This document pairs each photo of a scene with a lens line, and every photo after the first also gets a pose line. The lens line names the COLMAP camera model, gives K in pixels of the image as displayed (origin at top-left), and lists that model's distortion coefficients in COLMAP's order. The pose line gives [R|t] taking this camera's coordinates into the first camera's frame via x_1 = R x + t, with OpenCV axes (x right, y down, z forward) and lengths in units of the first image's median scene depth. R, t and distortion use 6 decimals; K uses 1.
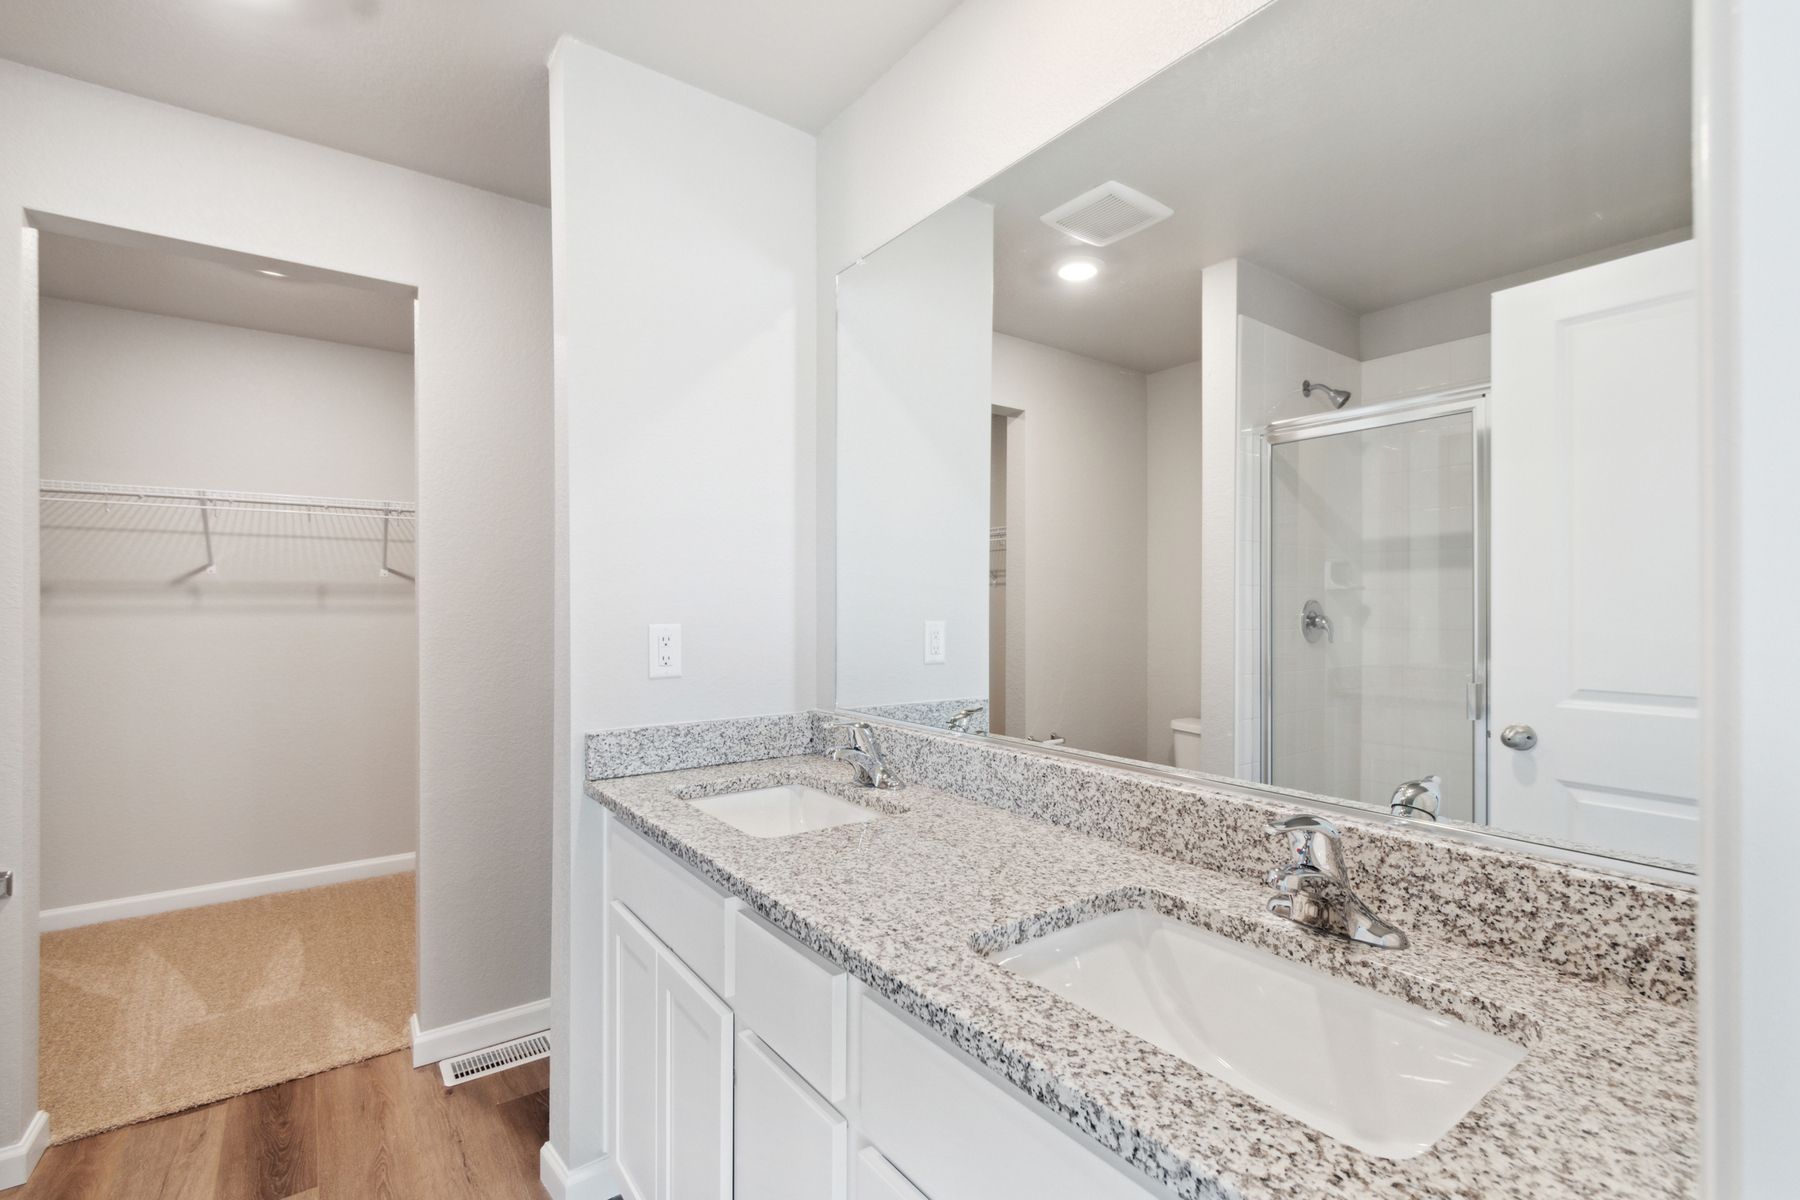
lens RADIAL K [[812.3, 0, 901.2], [0, 812.3, 606.1], [0, 0, 1]] dist [-0.000254, -0.000498]
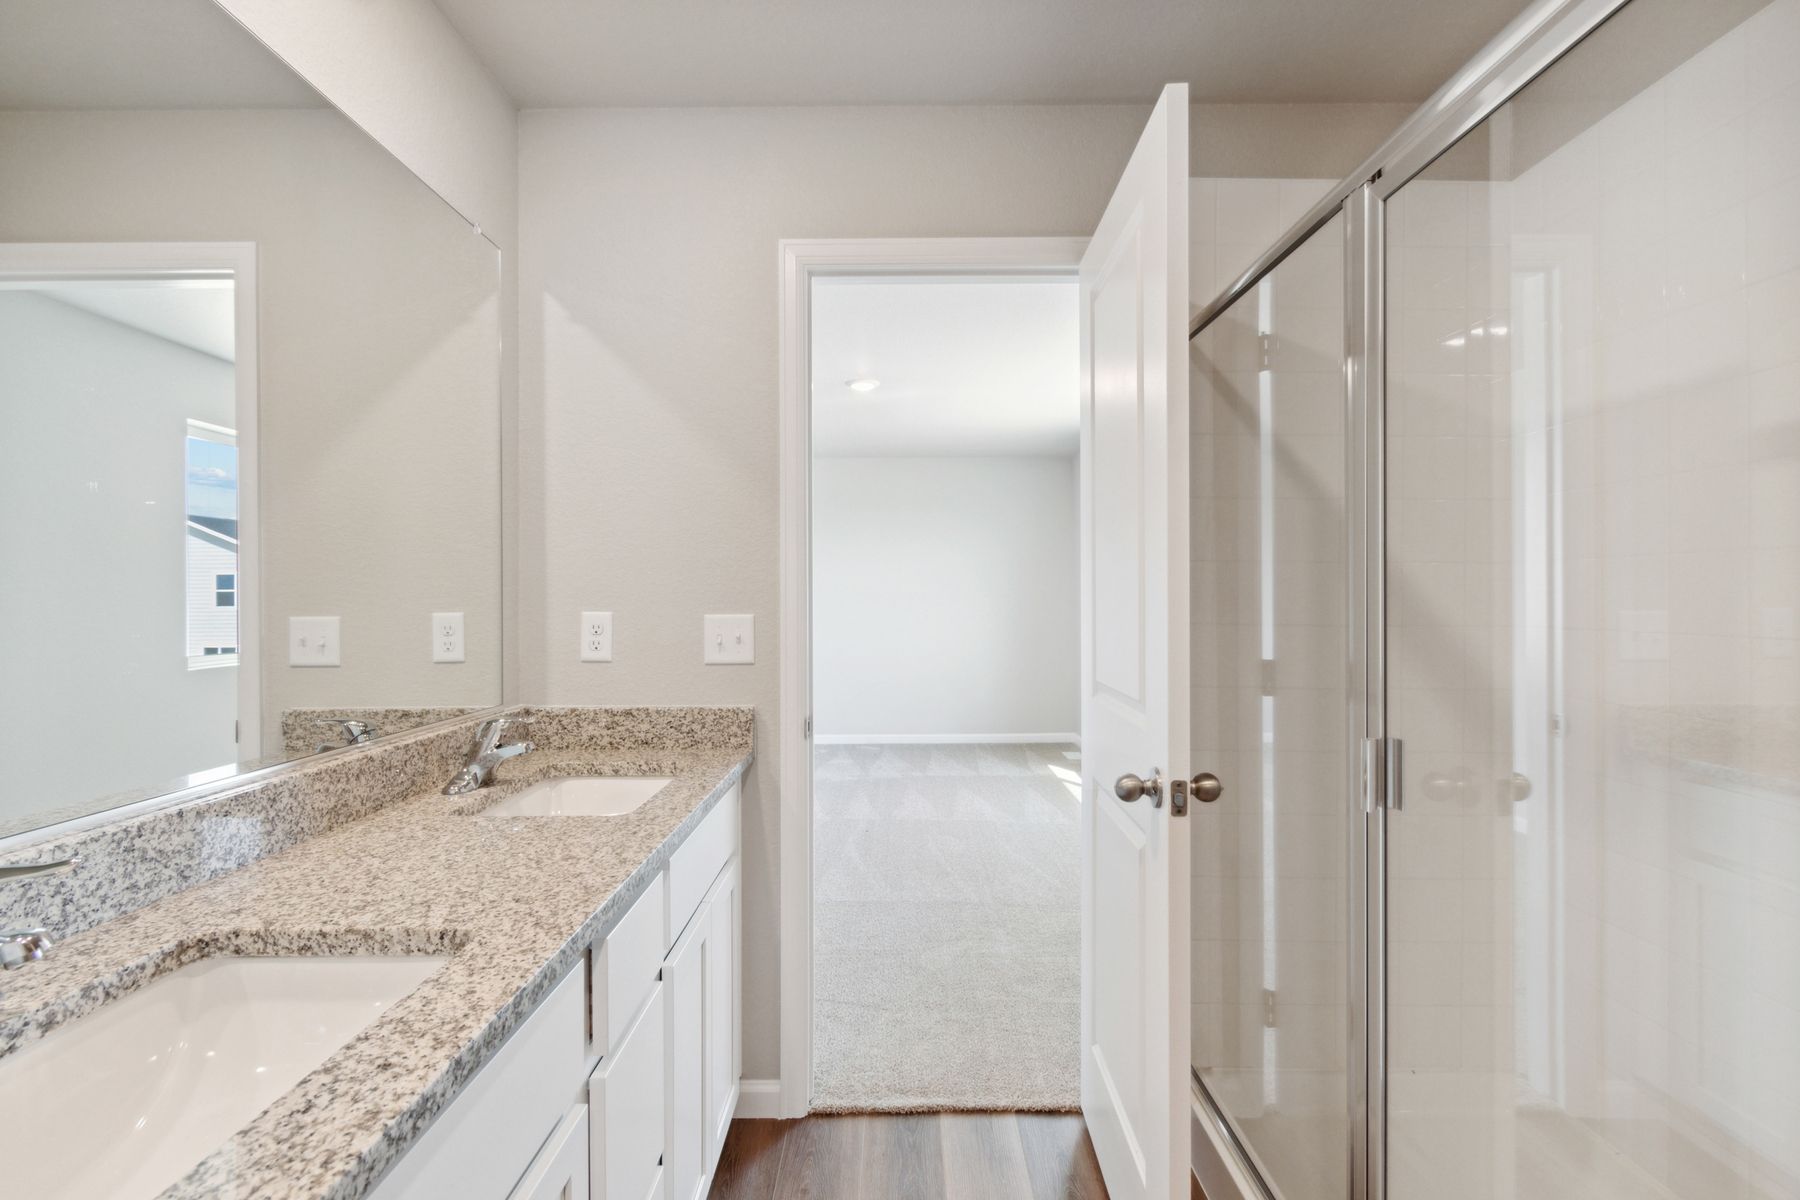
lens RADIAL K [[812.3, 0, 901.2], [0, 812.3, 606.1], [0, 0, 1]] dist [-0.000254, -0.000498]
pose [[-0.808342, -0.004580, 0.588695, -0.919694], [0.002265, 0.999938, 0.010889, 0.002140], [-0.588708, 0.010136, -0.808282, 1.422420]]
